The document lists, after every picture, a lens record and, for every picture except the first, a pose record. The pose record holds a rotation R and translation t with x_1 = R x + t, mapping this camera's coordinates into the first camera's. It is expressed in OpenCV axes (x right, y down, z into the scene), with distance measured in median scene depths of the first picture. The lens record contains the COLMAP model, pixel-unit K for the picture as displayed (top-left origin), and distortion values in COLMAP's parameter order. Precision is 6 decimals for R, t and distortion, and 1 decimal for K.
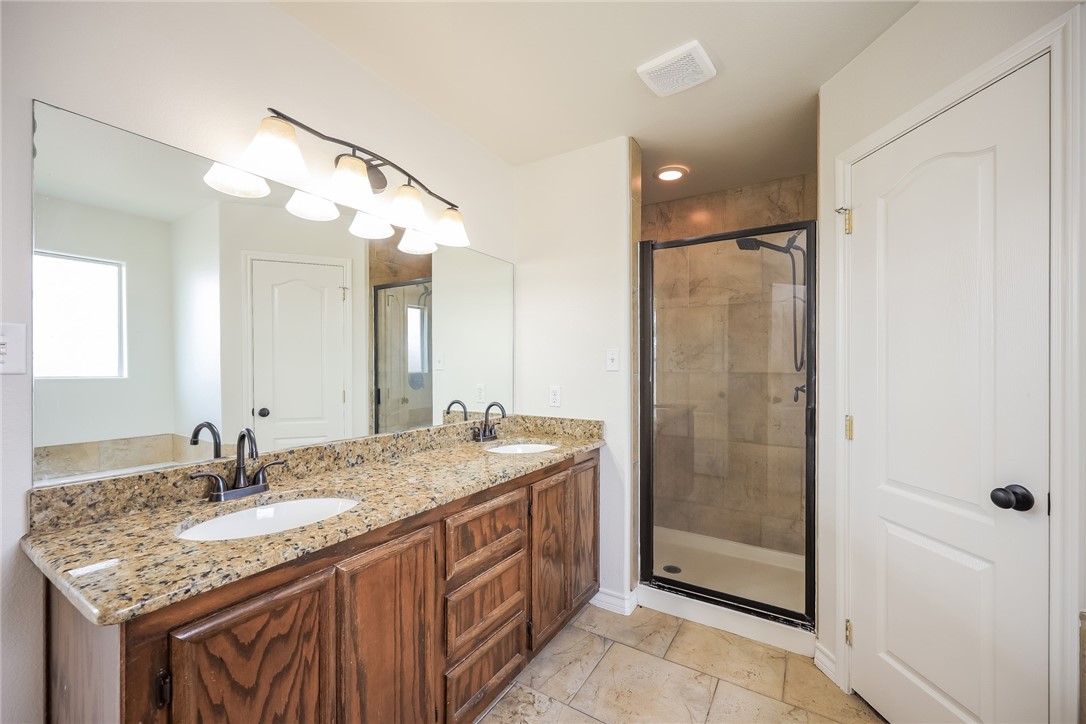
lens RADIAL K [[436.3, 0, 544.5], [0, 436.3, 368.0], [0, 0, 1]] dist [0.001385, -0.000048]
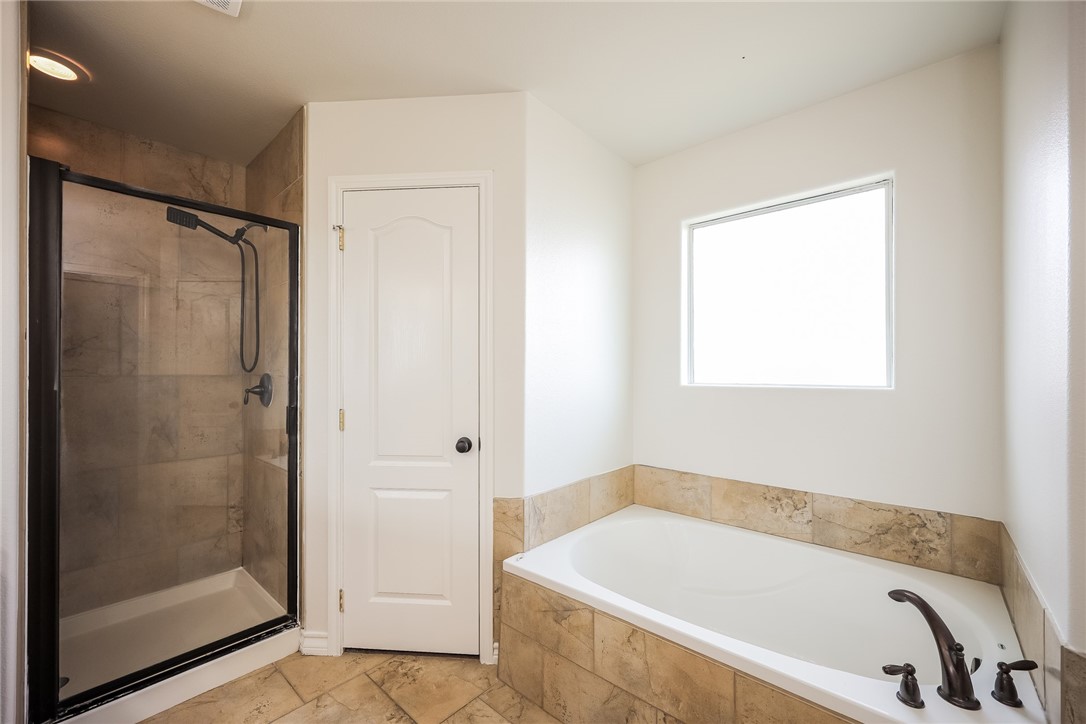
lens RADIAL K [[436.3, 0, 541.7], [0, 436.3, 367.0], [0, 0, 1]] dist [0.001385, -0.000048]
pose [[0.171363, 0.008764, 0.985169, -0.291269], [0.007119, 0.999923, -0.010133, 0.013152], [-0.985182, 0.008750, 0.171287, 0.250050]]
